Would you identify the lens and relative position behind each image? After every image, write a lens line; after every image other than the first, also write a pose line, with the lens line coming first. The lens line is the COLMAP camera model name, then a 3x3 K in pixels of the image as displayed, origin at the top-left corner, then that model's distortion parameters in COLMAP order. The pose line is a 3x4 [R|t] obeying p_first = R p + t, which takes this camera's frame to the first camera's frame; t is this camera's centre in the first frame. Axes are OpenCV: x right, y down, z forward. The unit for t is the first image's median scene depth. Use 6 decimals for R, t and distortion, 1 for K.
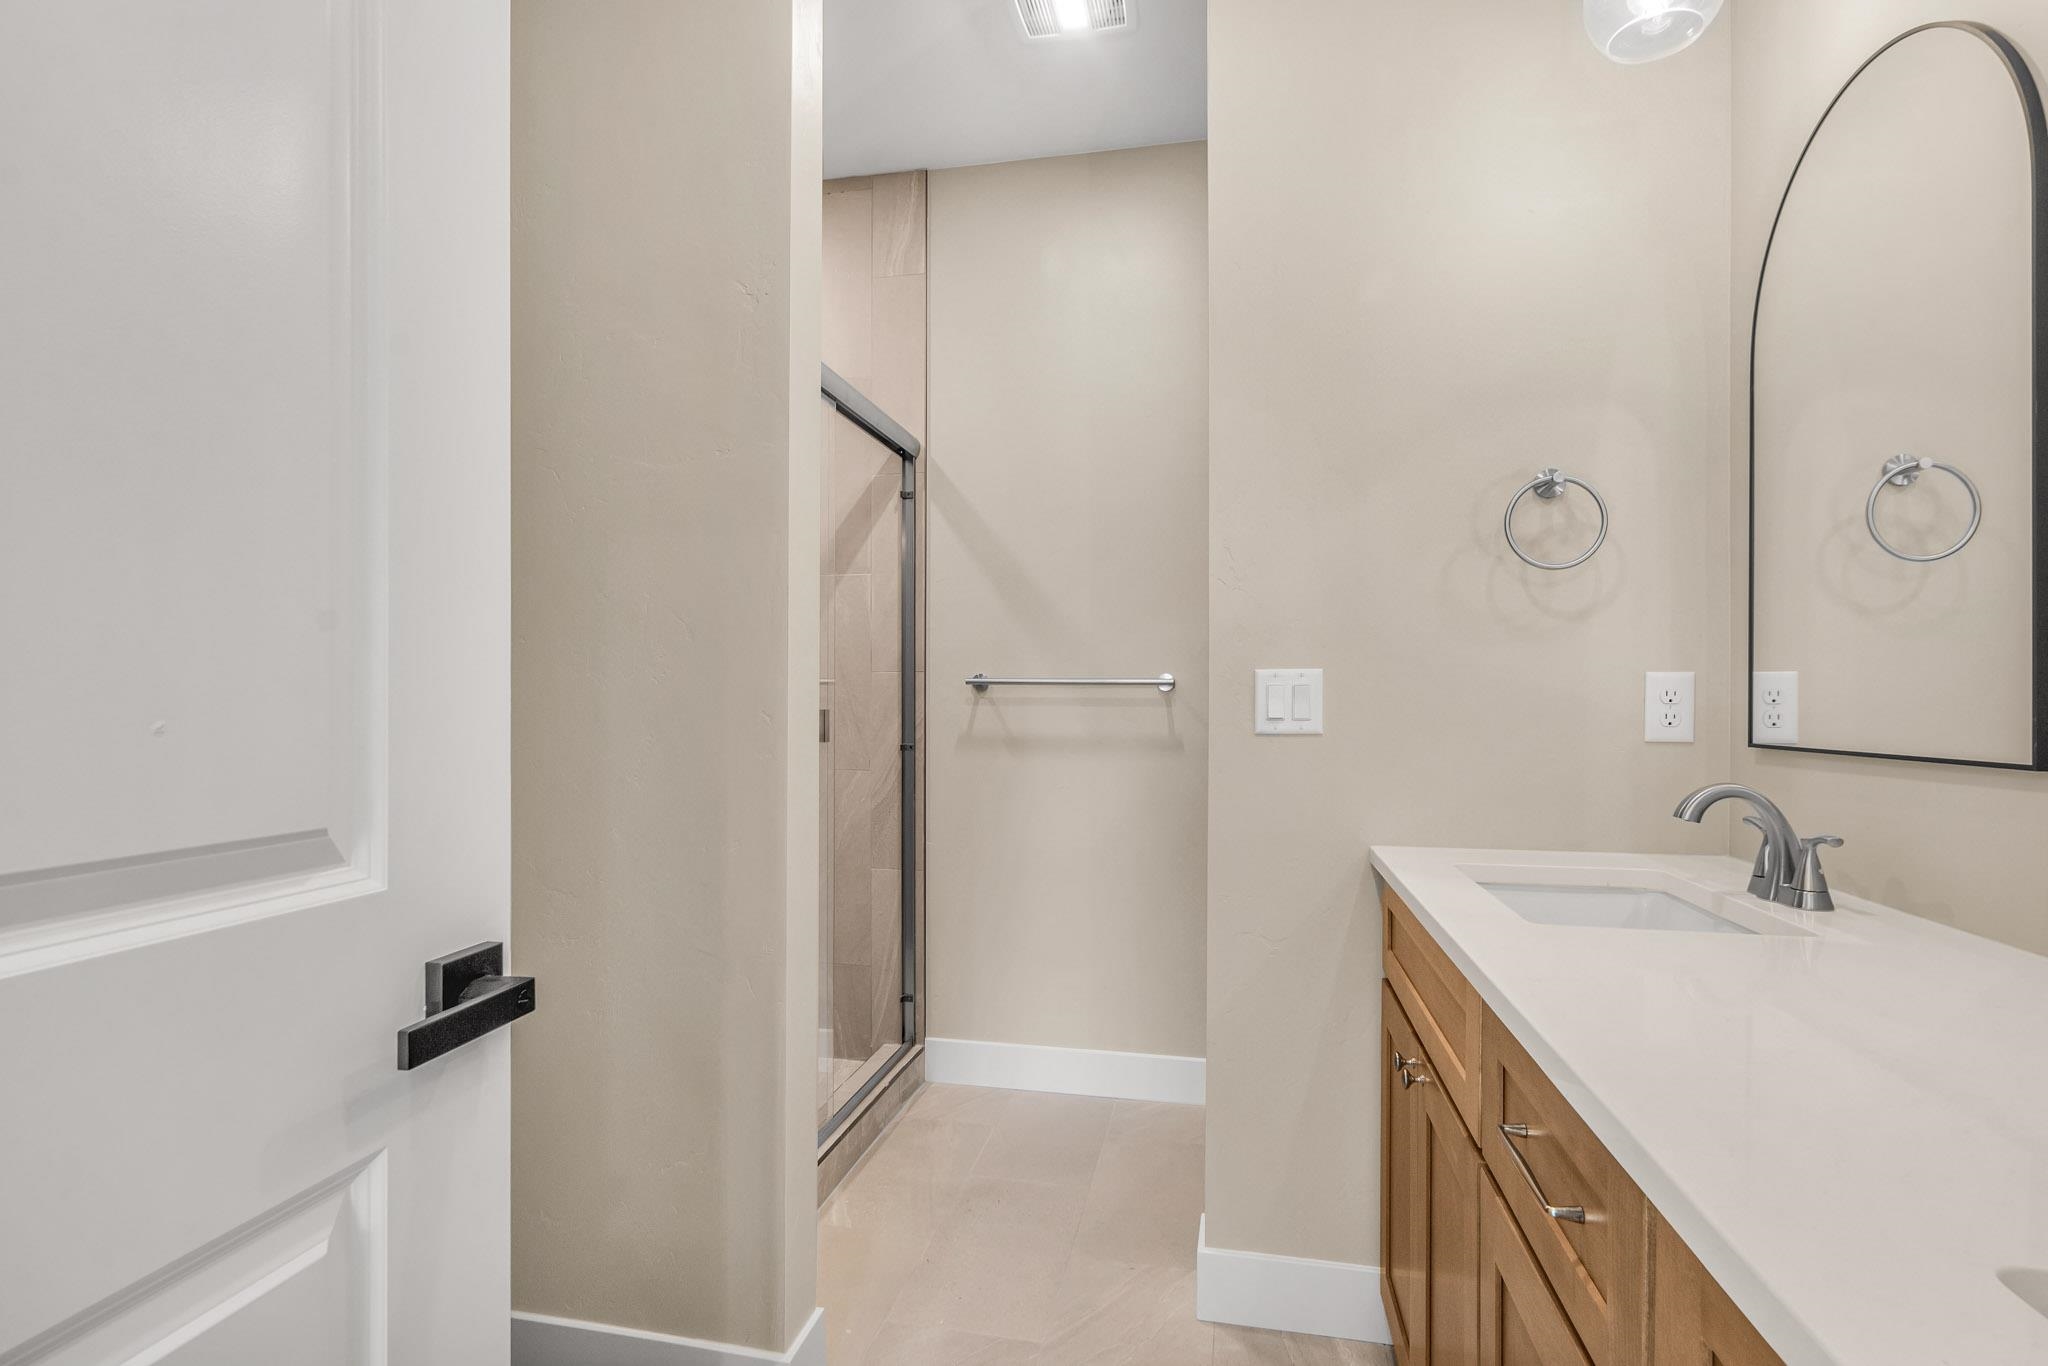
lens RADIAL K [[1034.1, 0, 1018.0], [0, 1034.1, 701.0], [0, 0, 1]] dist [-0.002686, -0.000291]
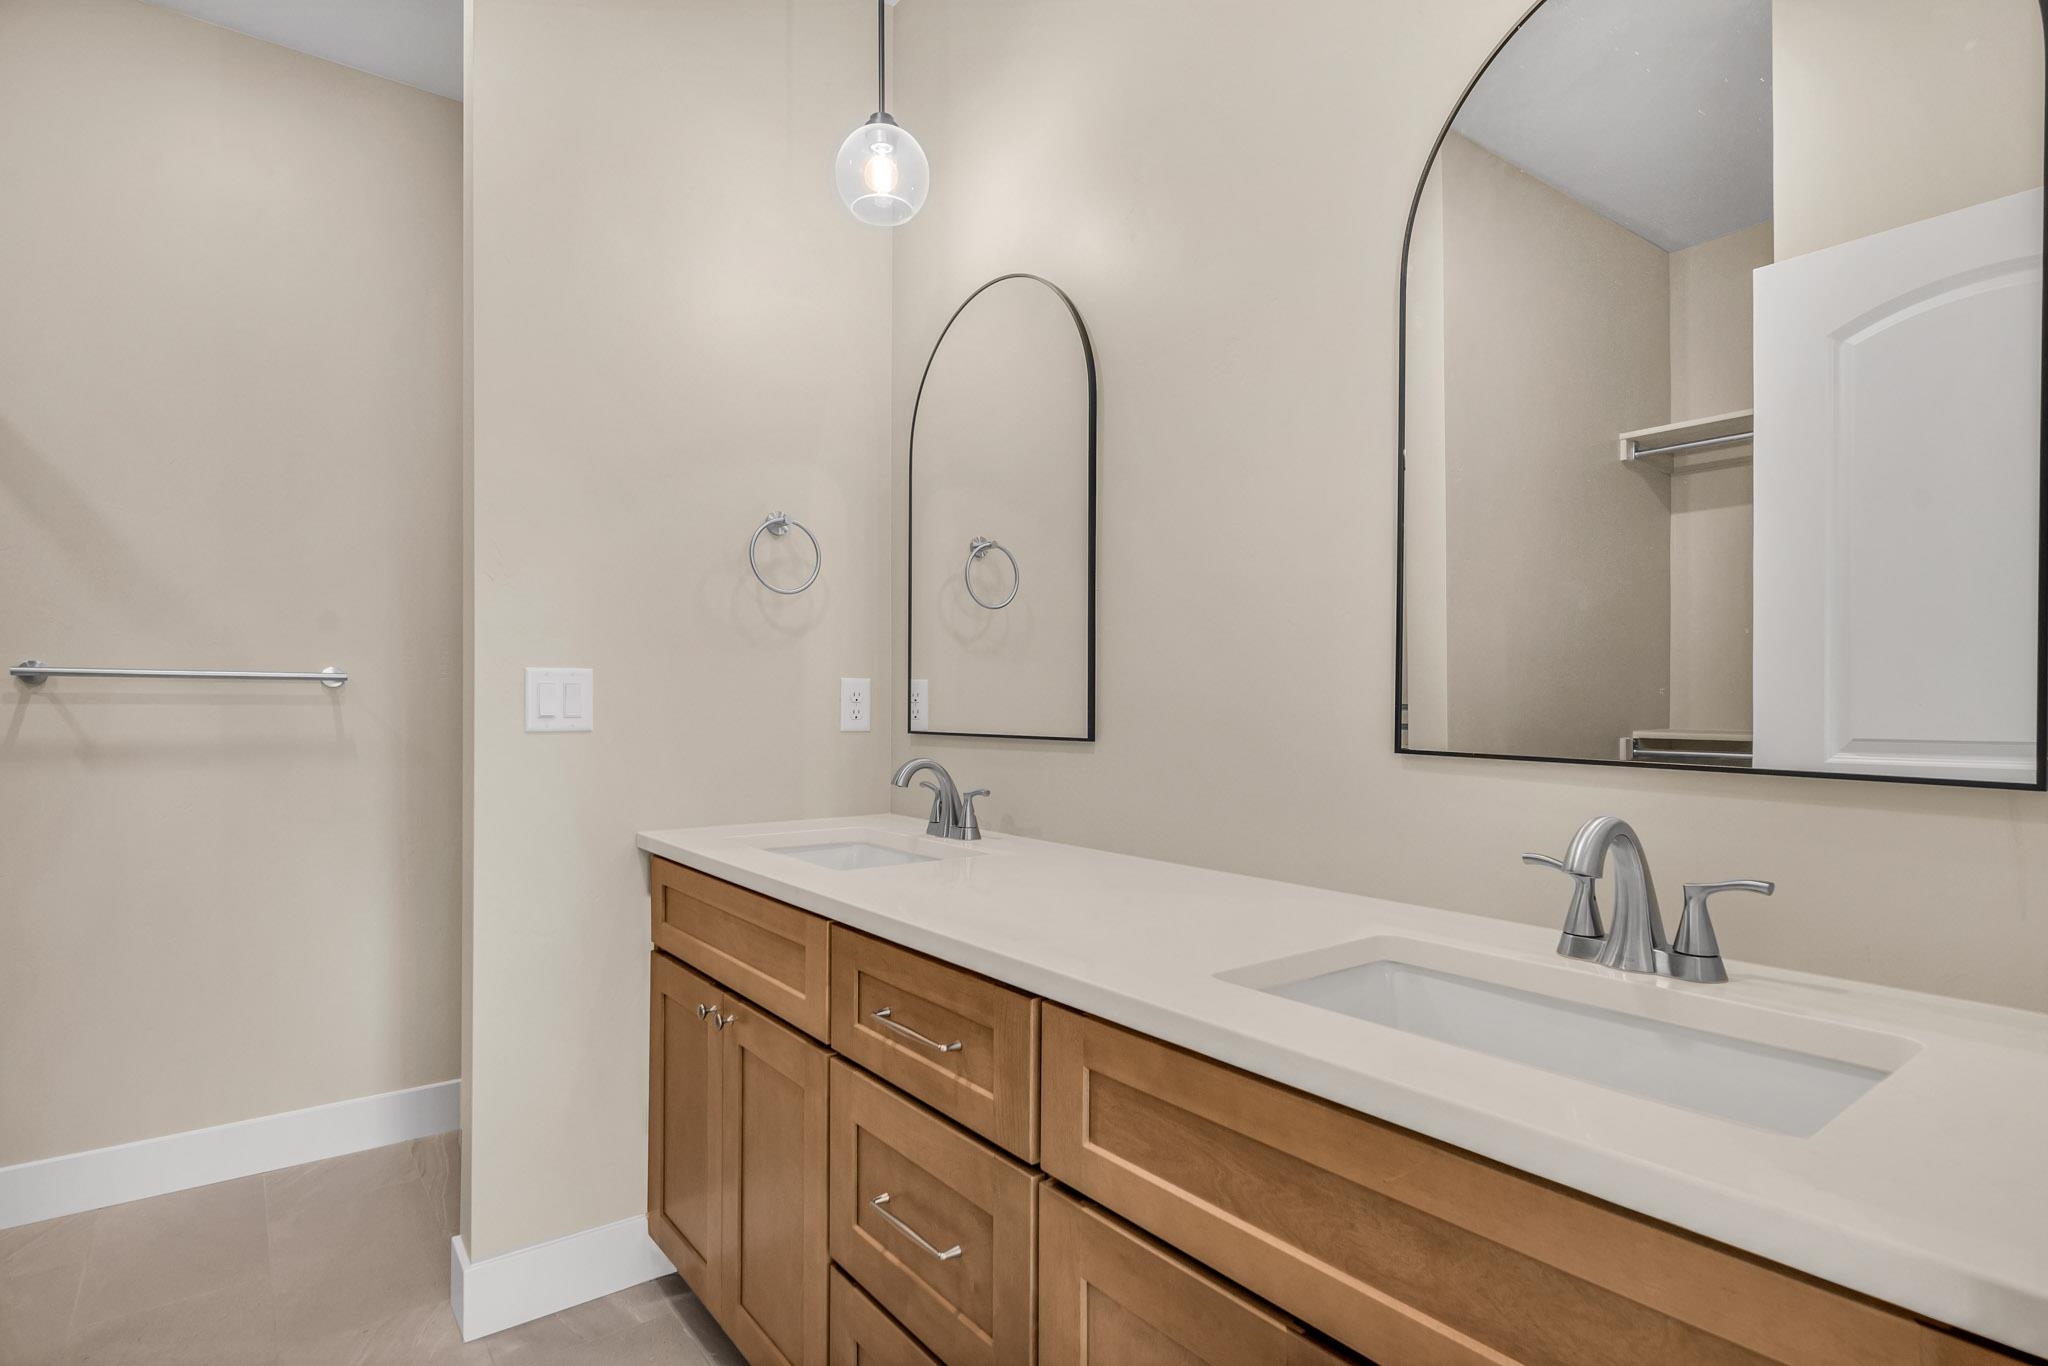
lens RADIAL K [[1018.2, 0, 1025.5], [0, 1018.2, 702.5], [0, 0, 1]] dist [0.002037, 0.000300]
pose [[0.650815, 0.000368, 0.759237, -0.216429], [-0.002575, 0.999995, 0.001723, 0.000283], [-0.759232, -0.003076, 0.650812, -0.013160]]
